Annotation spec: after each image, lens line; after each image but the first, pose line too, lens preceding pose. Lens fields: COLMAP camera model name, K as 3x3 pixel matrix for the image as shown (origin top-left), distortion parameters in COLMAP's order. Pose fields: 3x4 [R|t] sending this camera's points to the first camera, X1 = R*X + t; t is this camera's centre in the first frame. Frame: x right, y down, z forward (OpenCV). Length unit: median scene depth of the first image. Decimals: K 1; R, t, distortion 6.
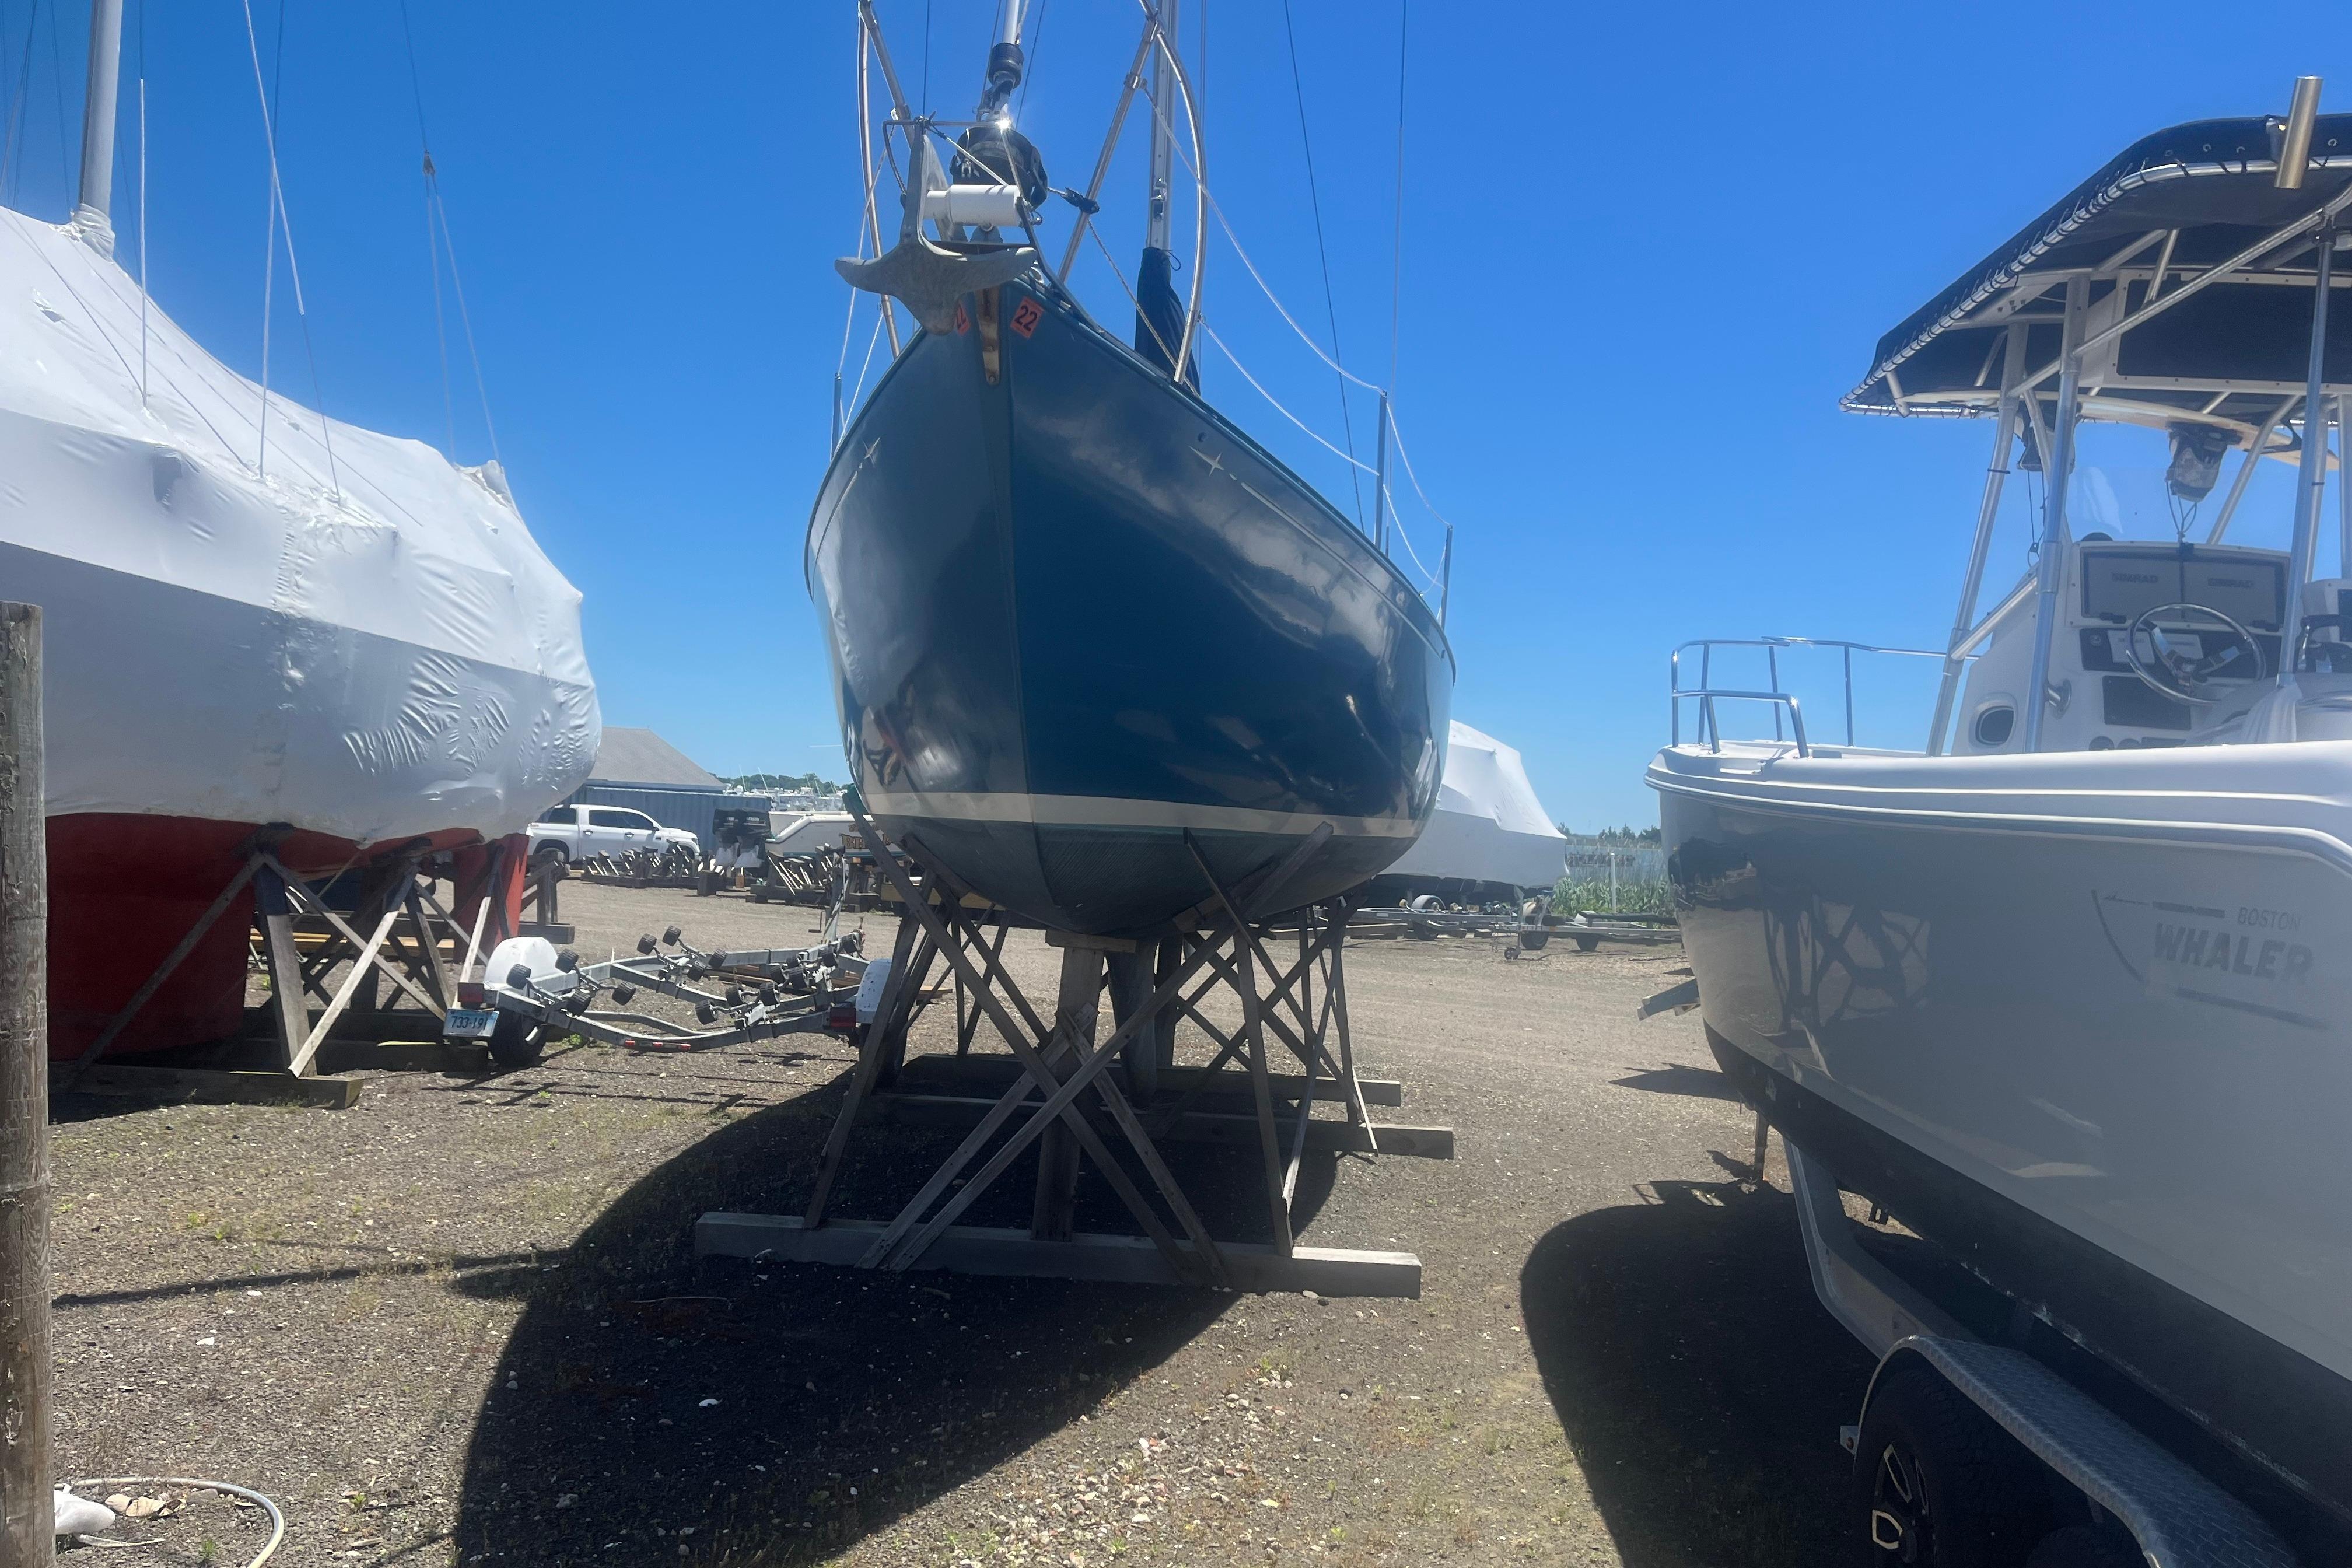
lens RADIAL K [[1795.8, 0, 1176.0], [0, 1795.8, 793.6], [0, 0, 1]] dist [0.069238, -0.094875]
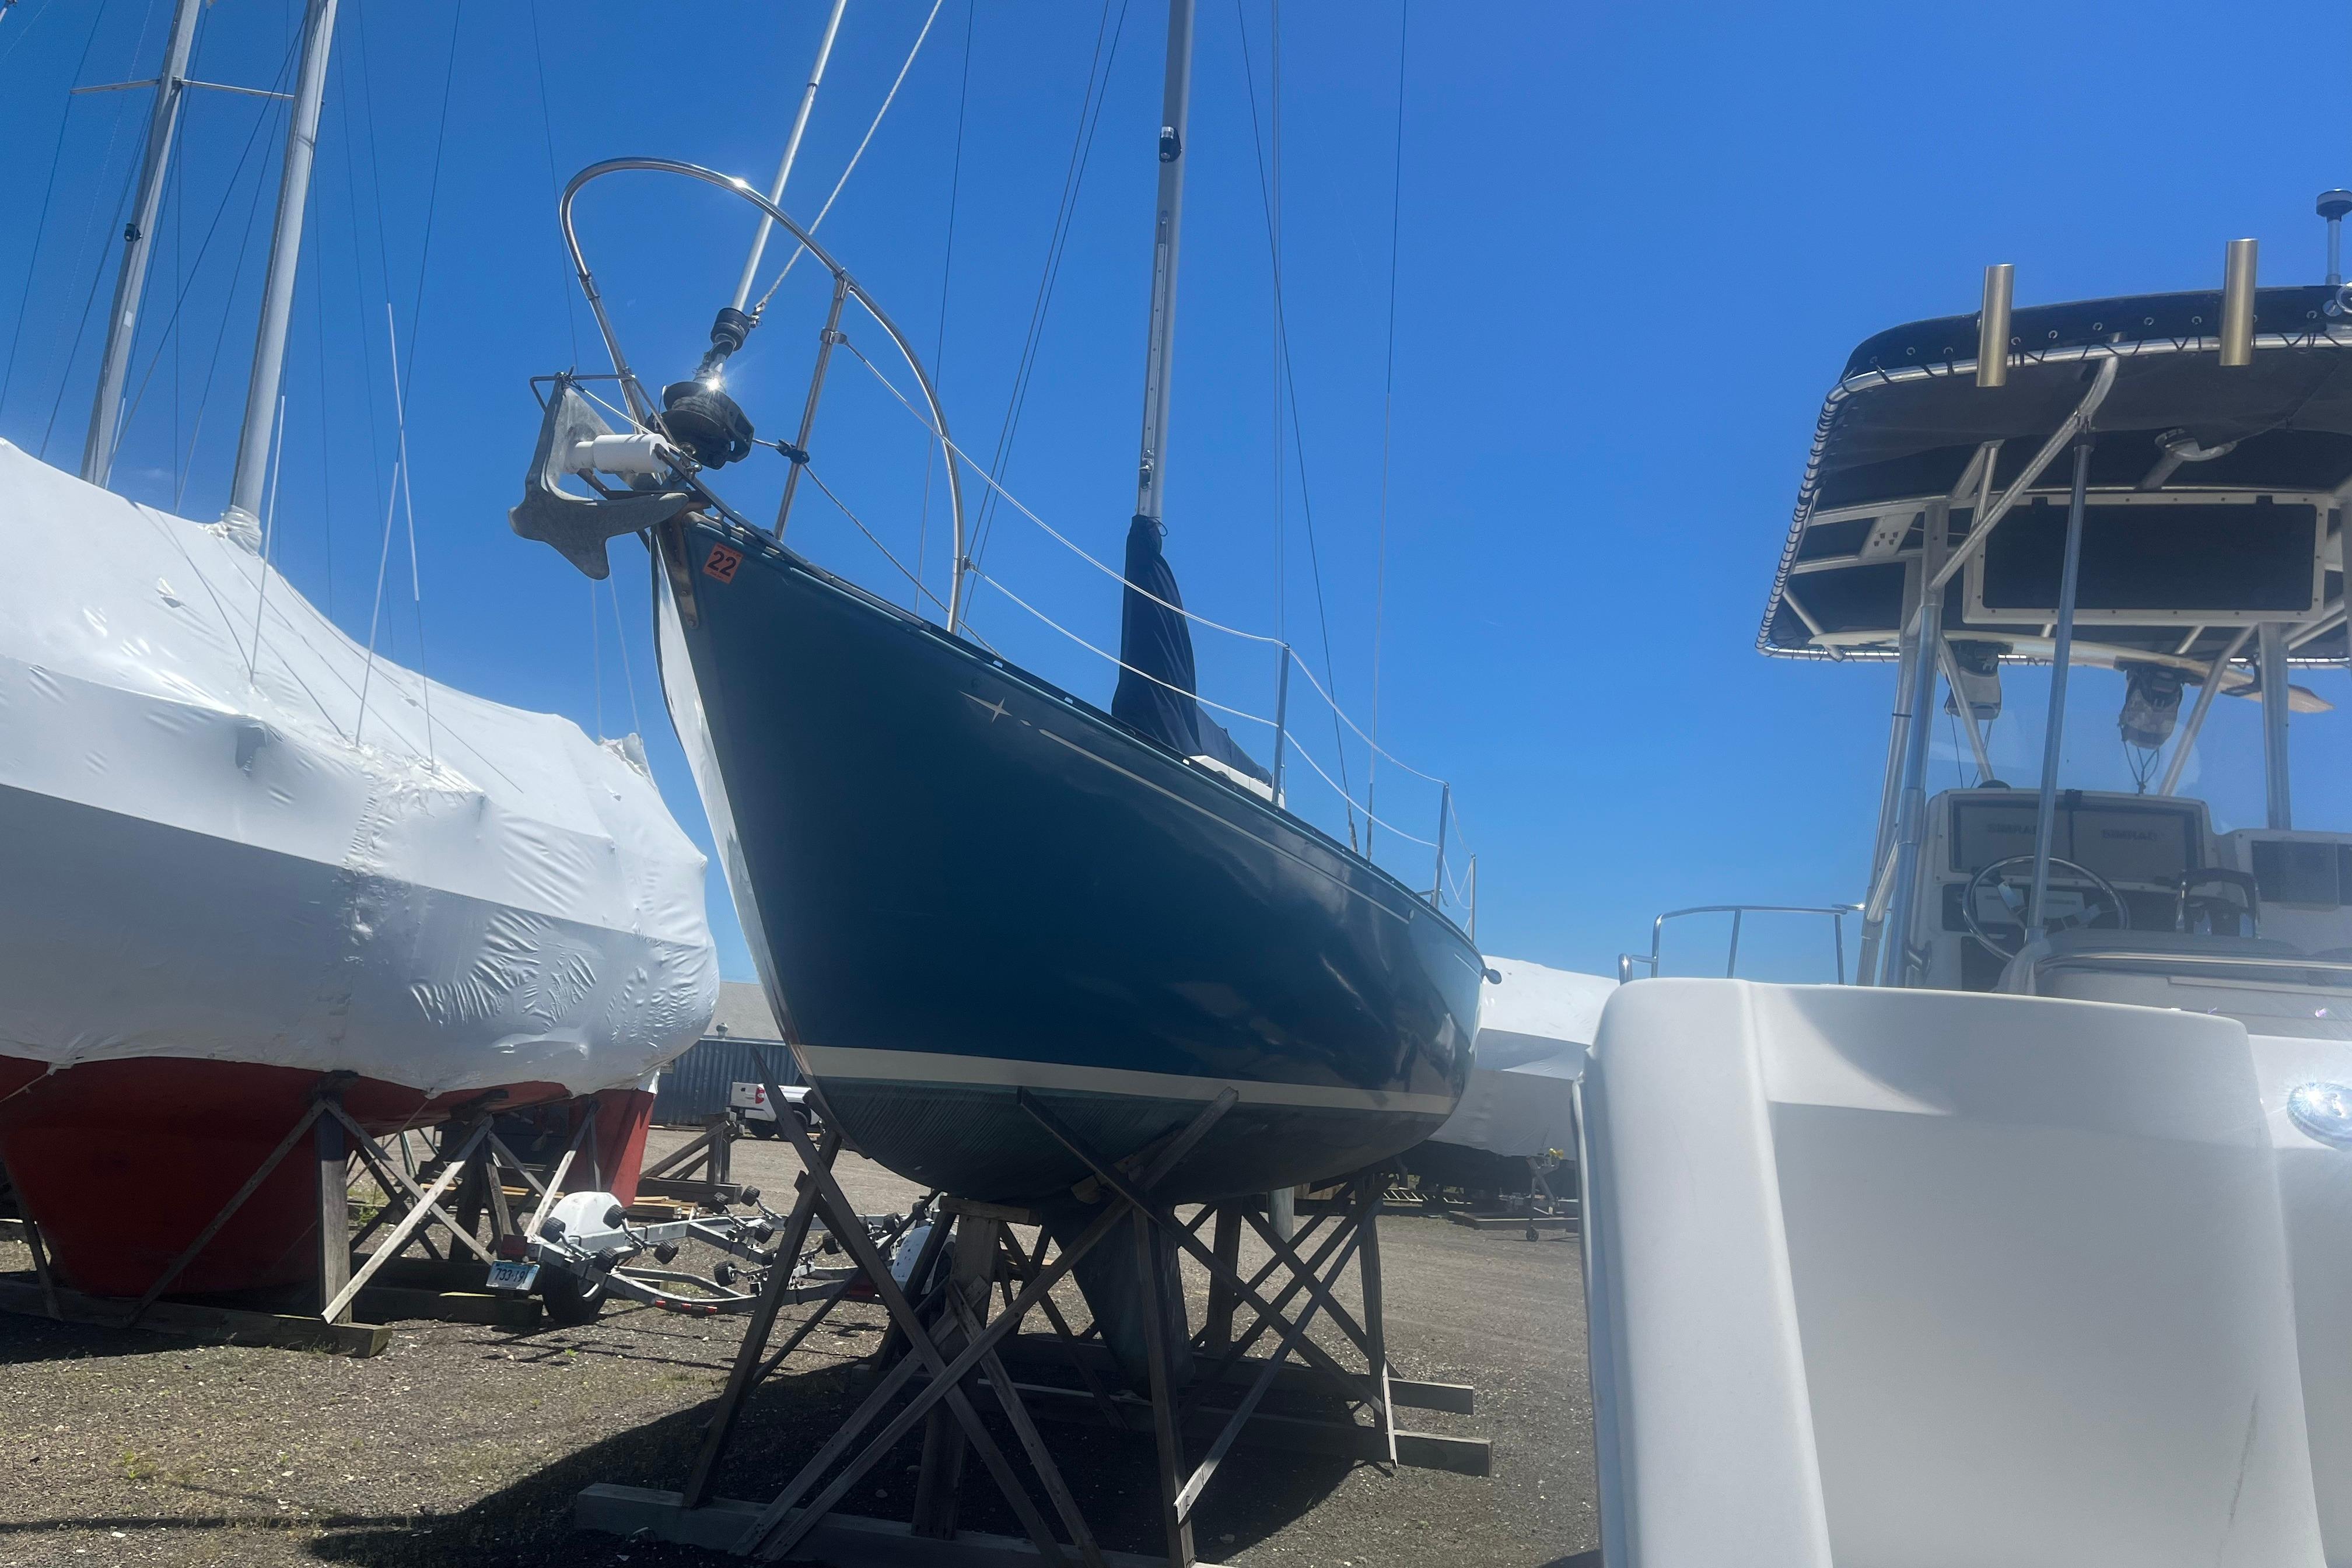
lens RADIAL K [[1791.5, 0, 1158.2], [0, 1791.5, 795.4], [0, 0, 1]] dist [0.074252, -0.092654]
pose [[0.986041, -0.001699, -0.166497, 0.202933], [-0.023537, 0.988485, -0.149479, 0.005942], [0.164833, 0.151312, 0.974646, 0.049098]]
